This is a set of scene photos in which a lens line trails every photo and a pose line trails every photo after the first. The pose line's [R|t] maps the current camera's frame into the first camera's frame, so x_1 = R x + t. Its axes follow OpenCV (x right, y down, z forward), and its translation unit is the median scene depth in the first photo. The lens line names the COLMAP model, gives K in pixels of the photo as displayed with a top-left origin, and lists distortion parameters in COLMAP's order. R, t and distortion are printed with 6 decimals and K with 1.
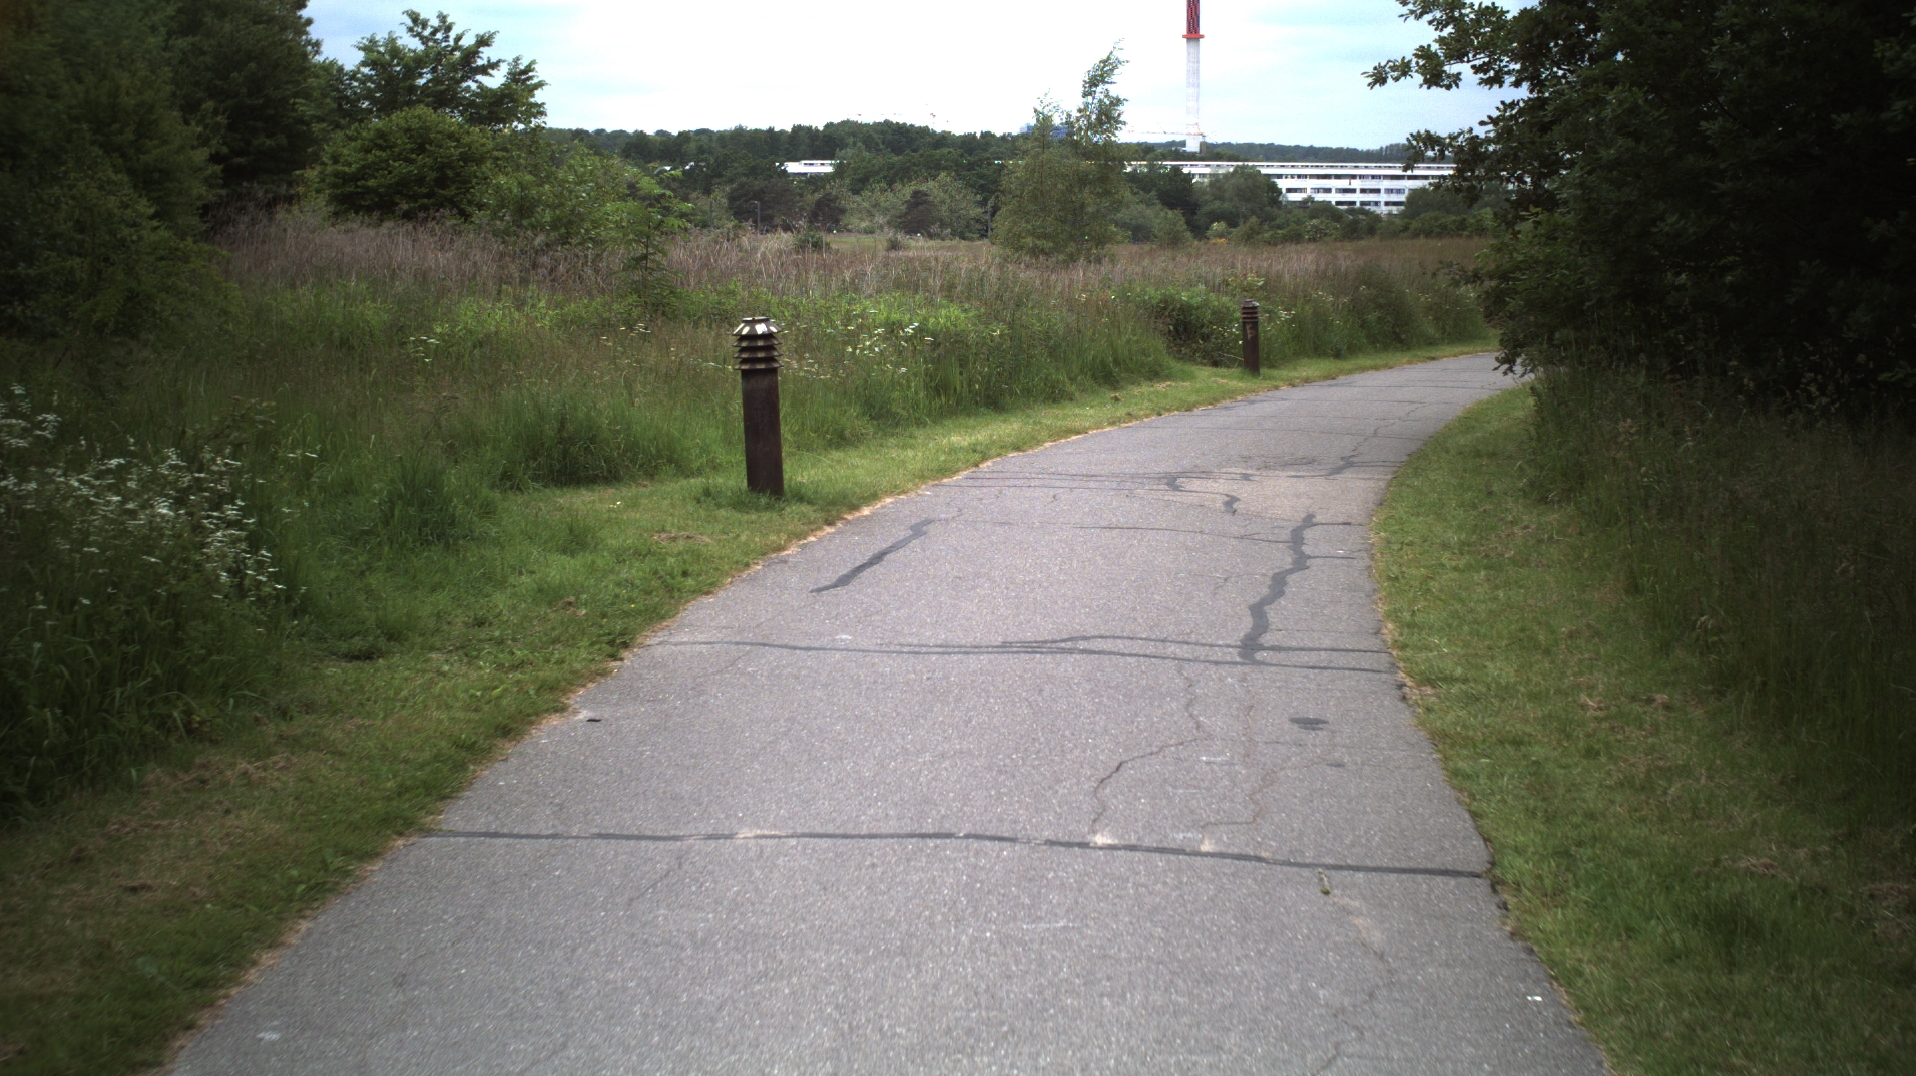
lens RADIAL K [[3357.4, 0, 950.6], [0, 3357.4, 529.2], [0, 0, 1]] dist [-0.273105, 0.000000]
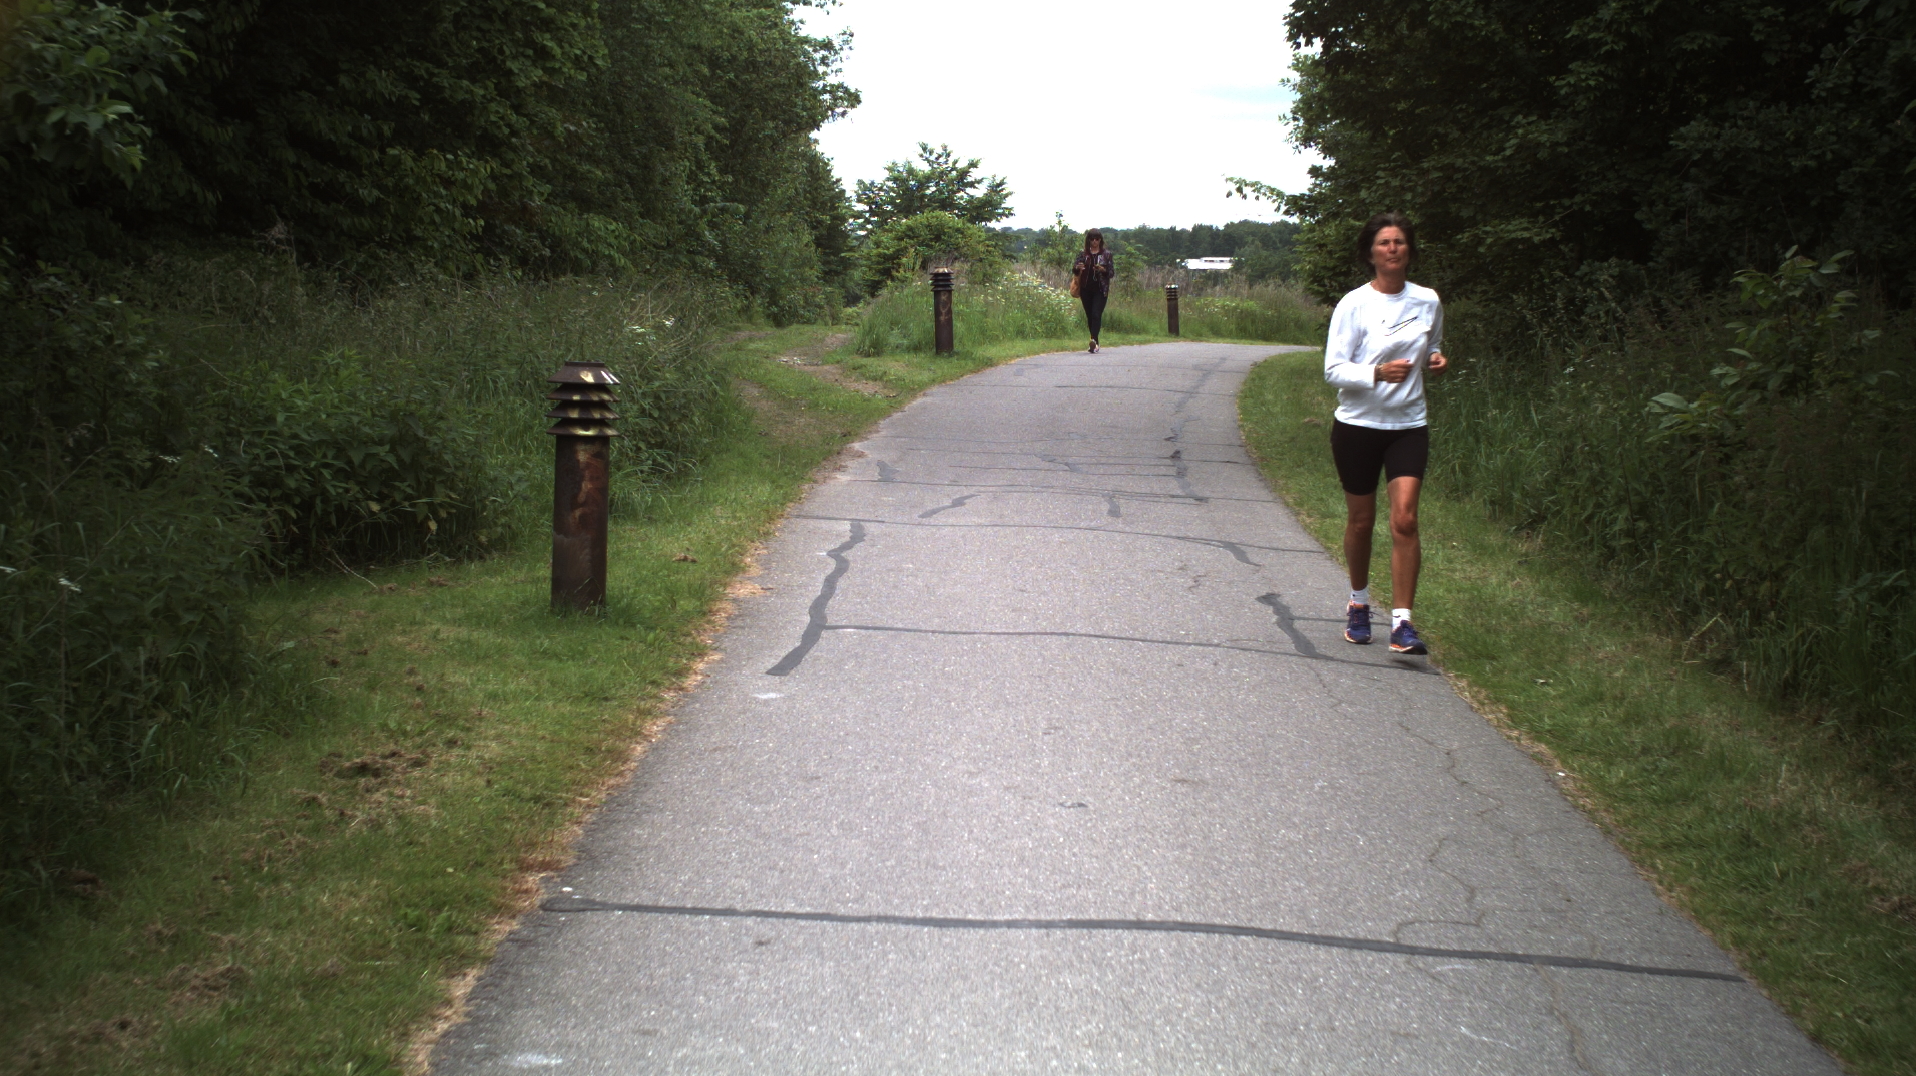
lens RADIAL K [[3357.4, 0, 960.0], [0, 3357.4, 543.8], [0, 0, 1]] dist [-0.273105, 0.000000]
pose [[0.993200, 0.012349, -0.115764, 0.021272], [-0.015250, 0.999591, -0.024208, 0.048944], [0.115418, 0.025809, 0.992982, -0.407782]]
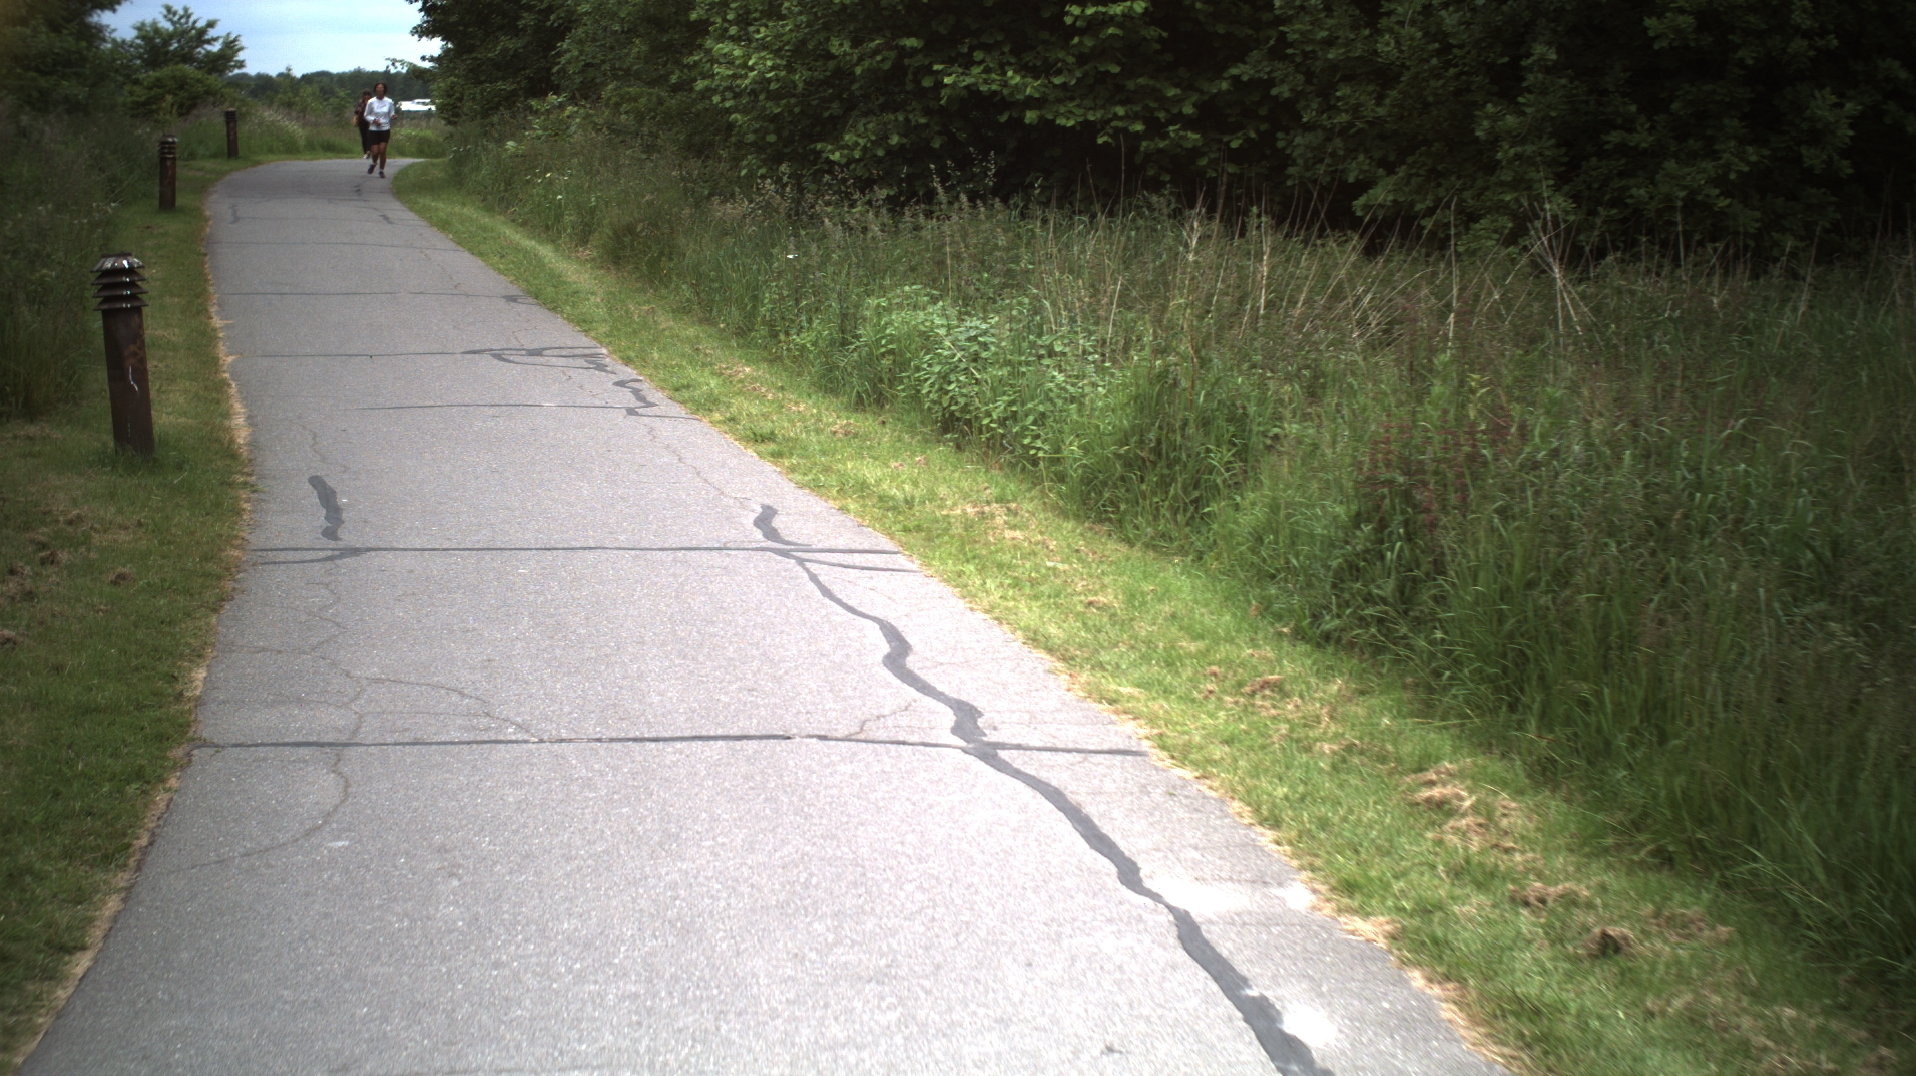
lens RADIAL K [[3357.4, 0, 1017.1], [0, 3357.4, 524.8], [0, 0, 1]] dist [-0.273105, 0.000000]
pose [[0.991179, -0.014761, 0.131702, 0.040858], [0.012513, 0.999762, 0.017875, 0.079094], [-0.131935, -0.016069, 0.991128, -0.679819]]
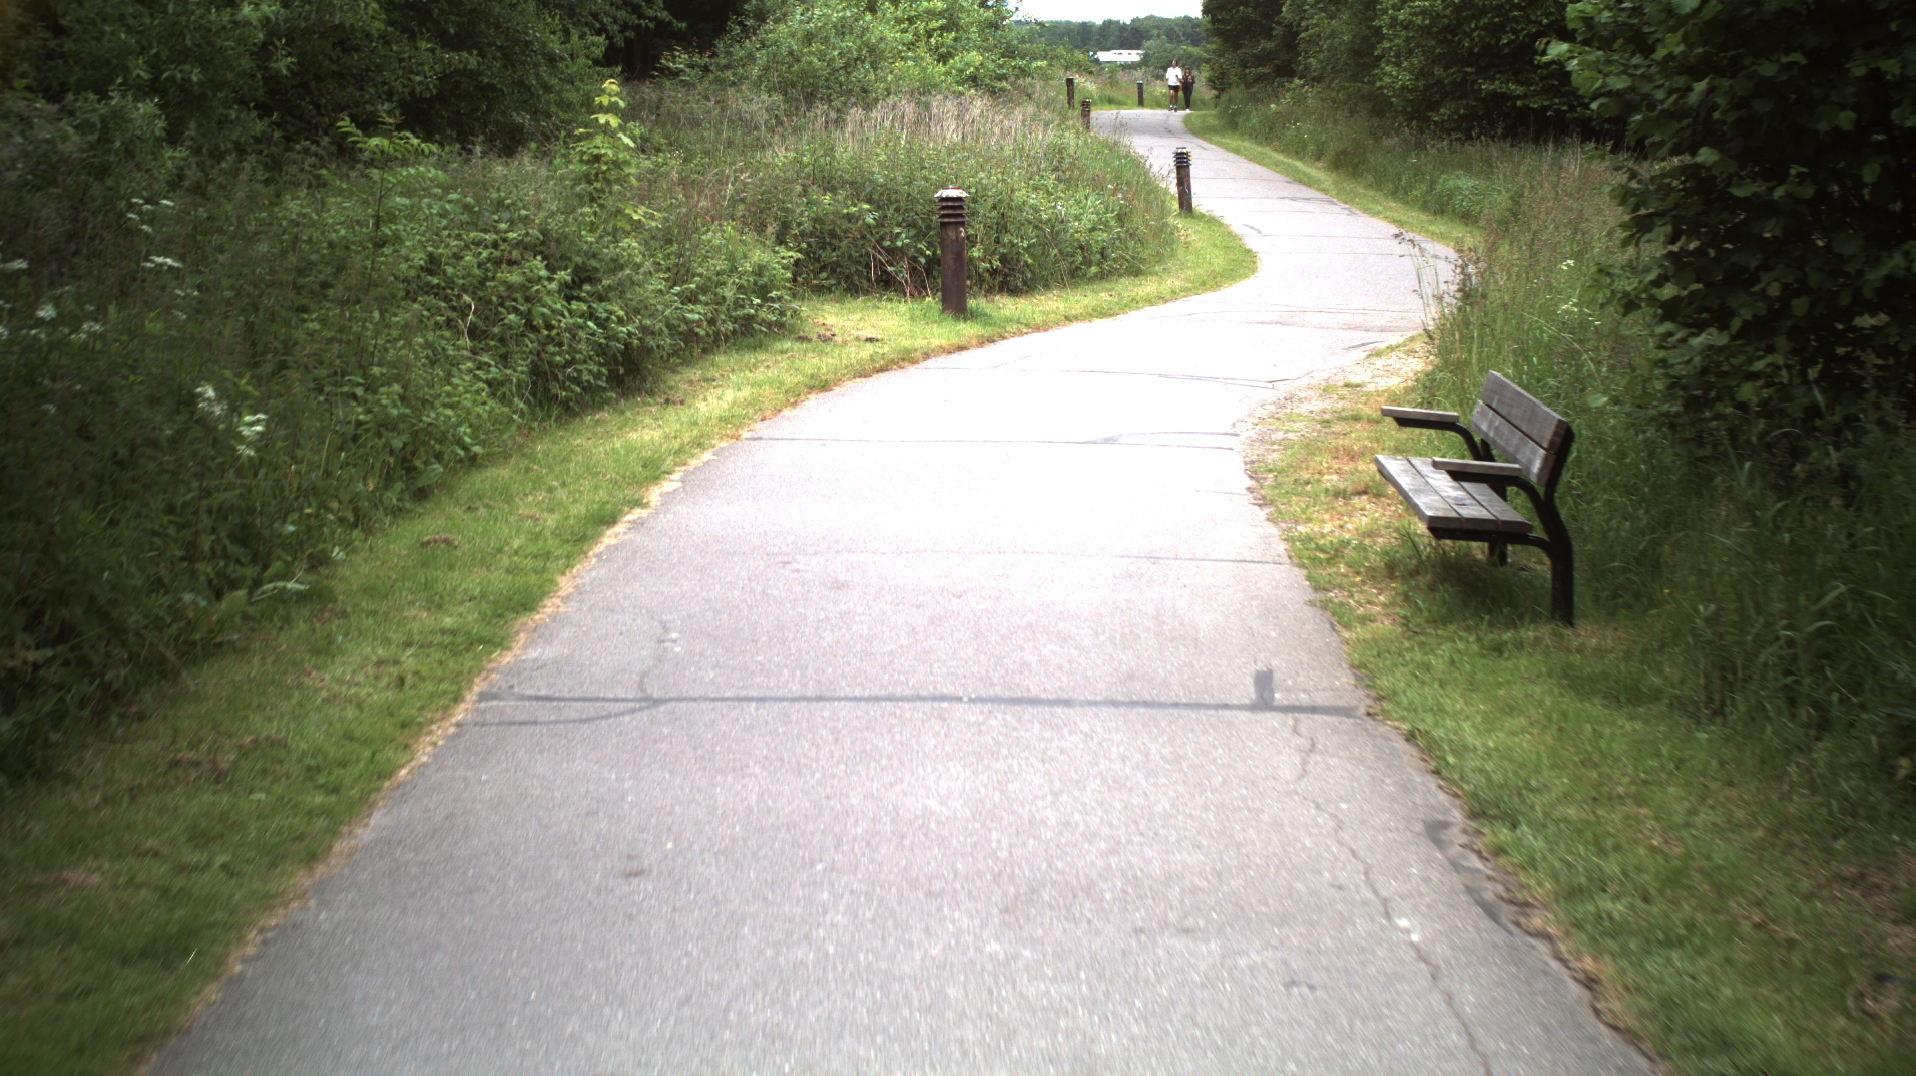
lens RADIAL K [[3357.4, 0, 951.5], [0, 3357.4, 548.6], [0, 0, 1]] dist [-0.273105, 0.000000]
pose [[0.995959, 0.014668, -0.088606, 0.029931], [-0.011219, 0.999164, 0.039300, 0.107053], [0.089108, -0.038147, 0.995291, -0.995963]]
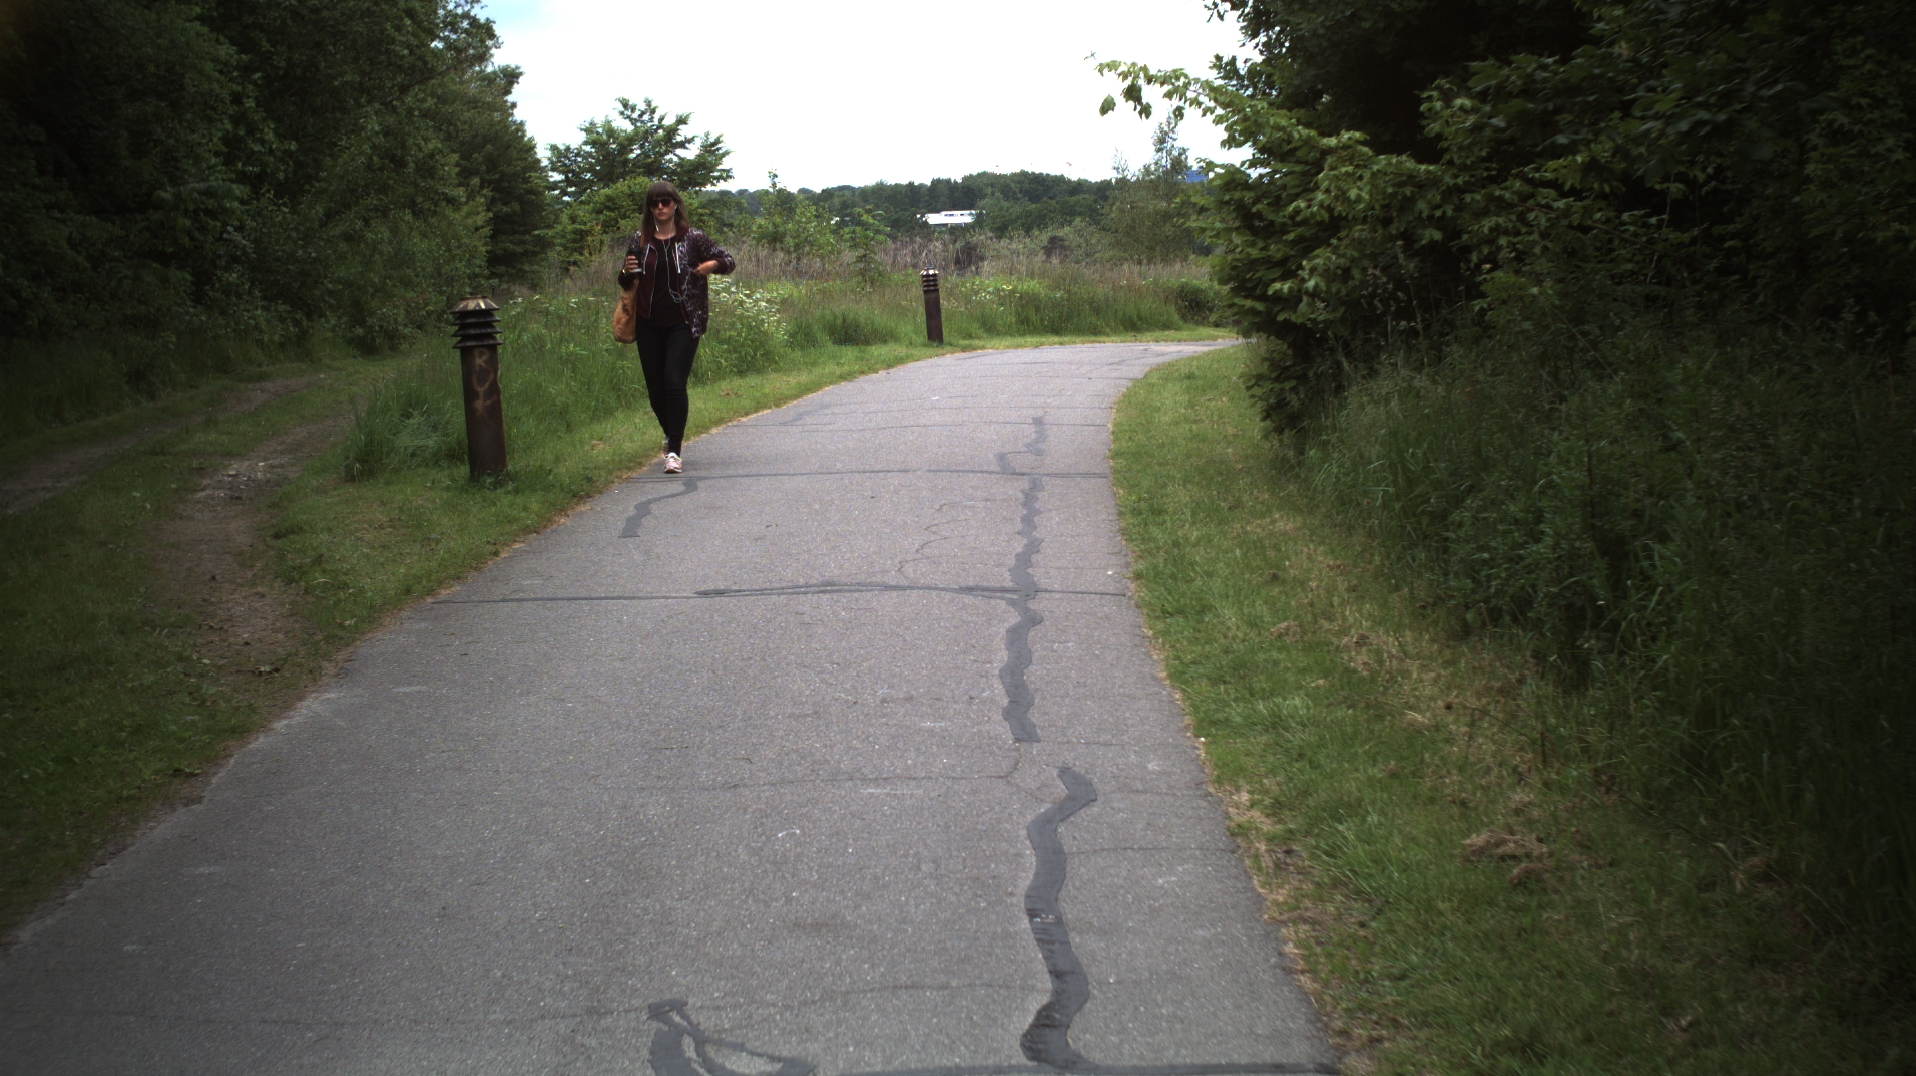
lens RADIAL K [[3357.4, 0, 964.6], [0, 3357.4, 531.2], [0, 0, 1]] dist [-0.273105, 0.000000]
pose [[0.998520, -0.035645, -0.041069, 0.009562], [0.035064, 0.999276, -0.014791, 0.026627], [0.041567, 0.013329, 0.999047, -0.226912]]
